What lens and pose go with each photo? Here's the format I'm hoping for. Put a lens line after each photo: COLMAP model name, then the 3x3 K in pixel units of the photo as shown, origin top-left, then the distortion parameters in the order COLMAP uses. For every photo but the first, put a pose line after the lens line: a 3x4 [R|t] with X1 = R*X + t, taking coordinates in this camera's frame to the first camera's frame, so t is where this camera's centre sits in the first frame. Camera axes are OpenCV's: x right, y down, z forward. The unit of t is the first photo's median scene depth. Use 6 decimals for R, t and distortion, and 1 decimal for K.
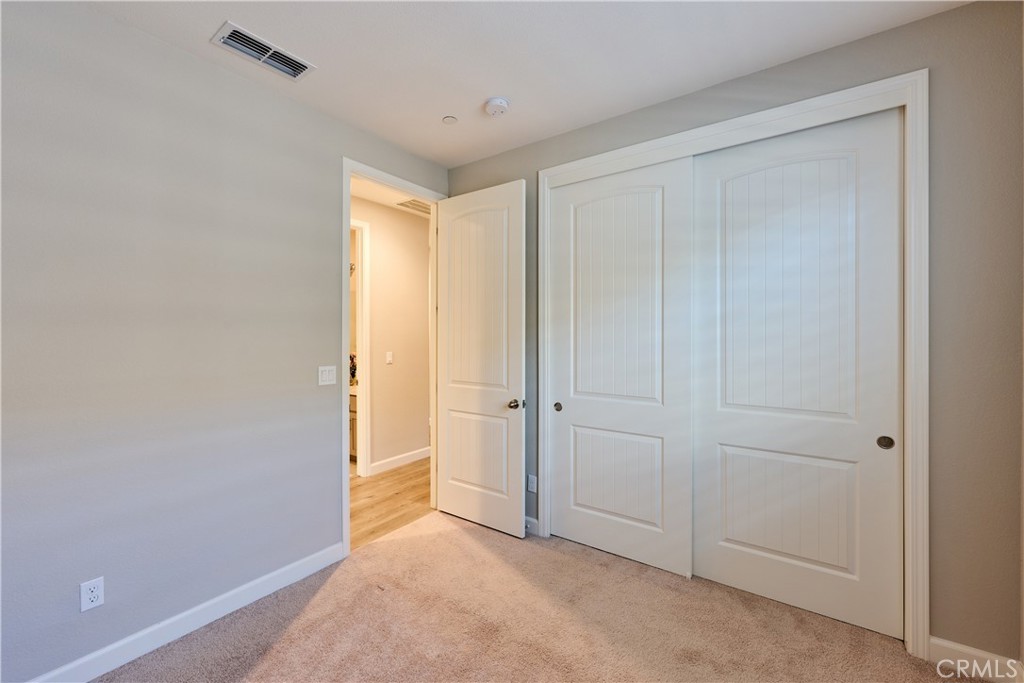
lens RADIAL K [[418.2, 0, 507.8], [0, 418.2, 332.8], [0, 0, 1]] dist [0.000615, 0.000049]
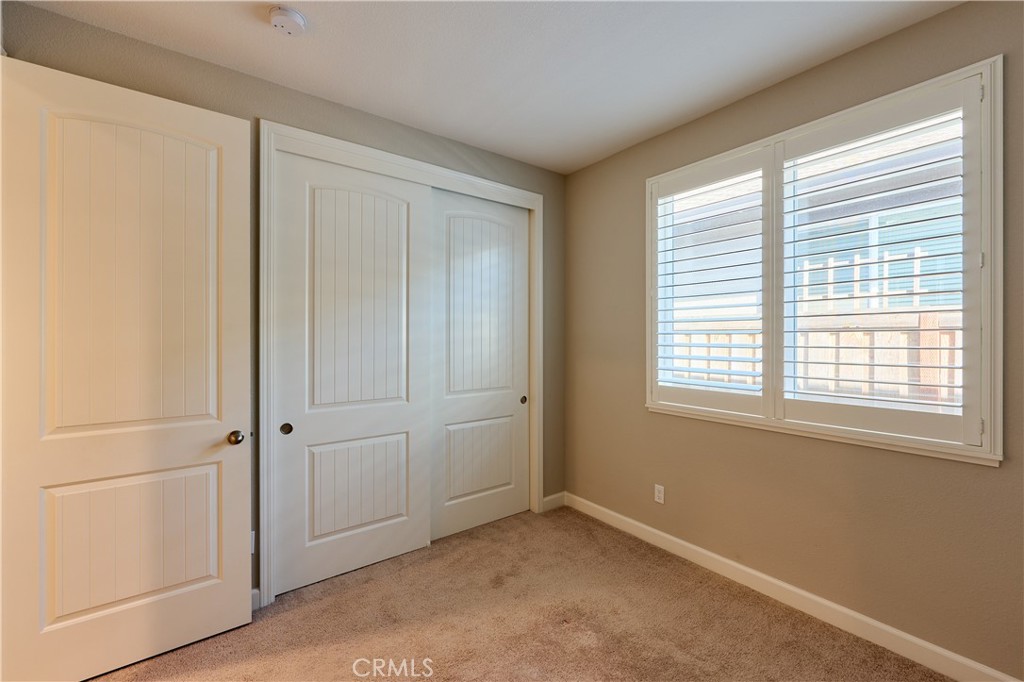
lens RADIAL K [[421.2, 0, 507.6], [0, 421.2, 335.3], [0, 0, 1]] dist [0.002201, 0.000013]
pose [[0.302943, 0.005995, 0.952990, -0.557730], [-0.000900, 0.999982, -0.006005, 0.004463], [-0.953008, 0.000962, 0.302943, 0.385395]]
